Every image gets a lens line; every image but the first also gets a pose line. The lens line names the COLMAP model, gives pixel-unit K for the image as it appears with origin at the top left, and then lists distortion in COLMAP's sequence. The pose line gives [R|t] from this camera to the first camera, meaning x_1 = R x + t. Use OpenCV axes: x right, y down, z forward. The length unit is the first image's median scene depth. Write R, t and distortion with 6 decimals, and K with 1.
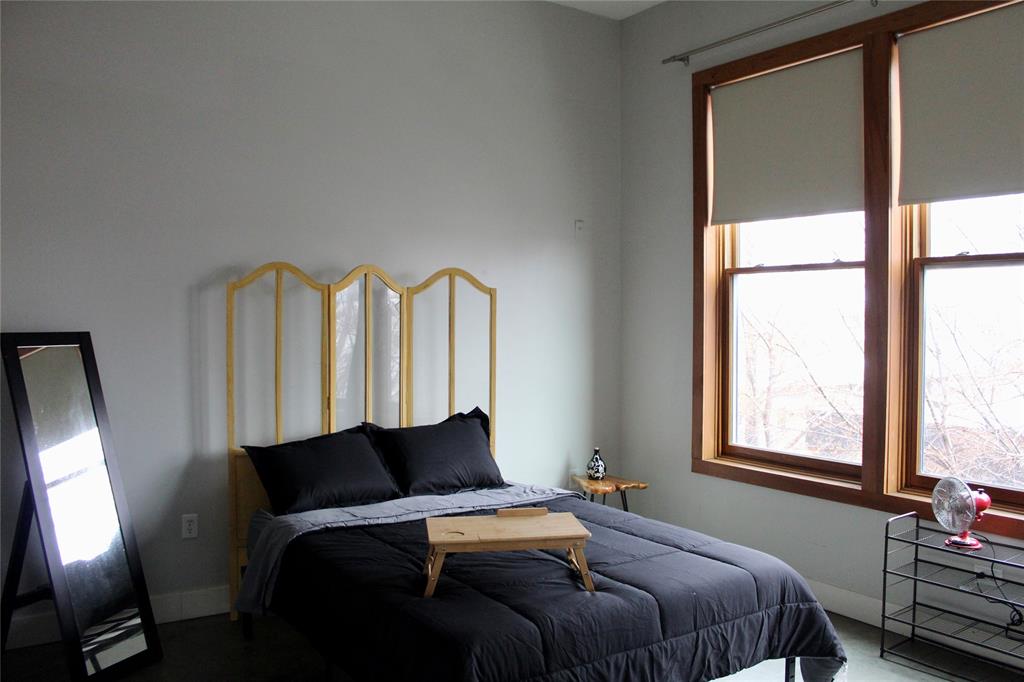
lens RADIAL K [[861.5, 0, 514.3], [0, 861.5, 340.8], [0, 0, 1]] dist [-0.168296, 0.141739]
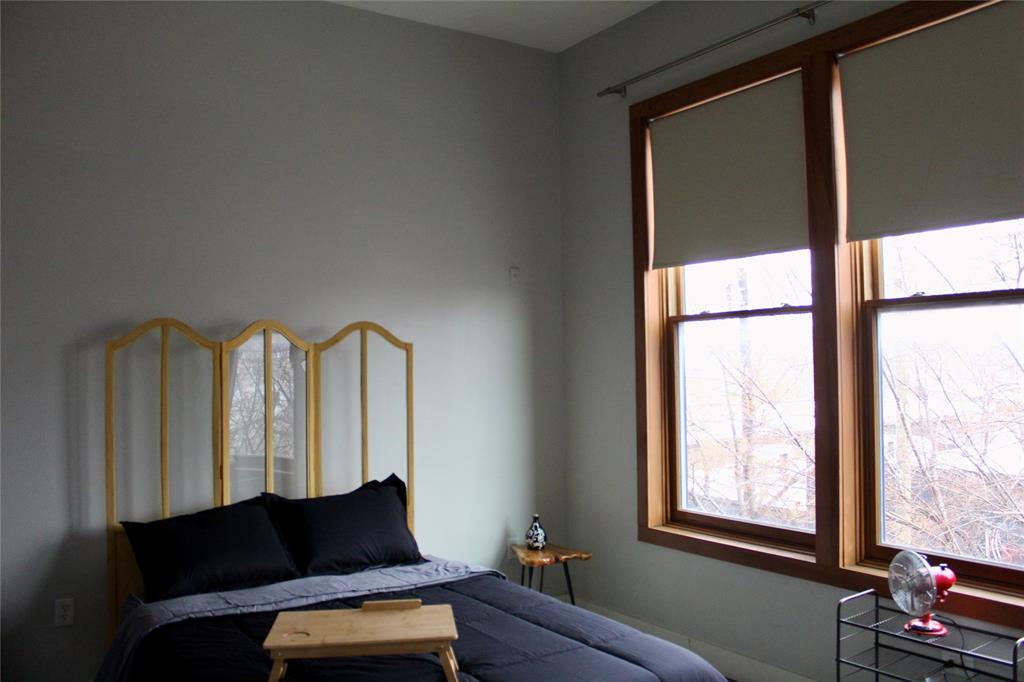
lens RADIAL K [[861.5, 0, 520.5], [0, 861.5, 337.9], [0, 0, 1]] dist [-0.168296, 0.141739]
pose [[0.999856, -0.016805, -0.002459, 0.102819], [0.016628, 0.998080, -0.059669, -0.010665], [0.003457, 0.059619, 0.998215, 0.095978]]
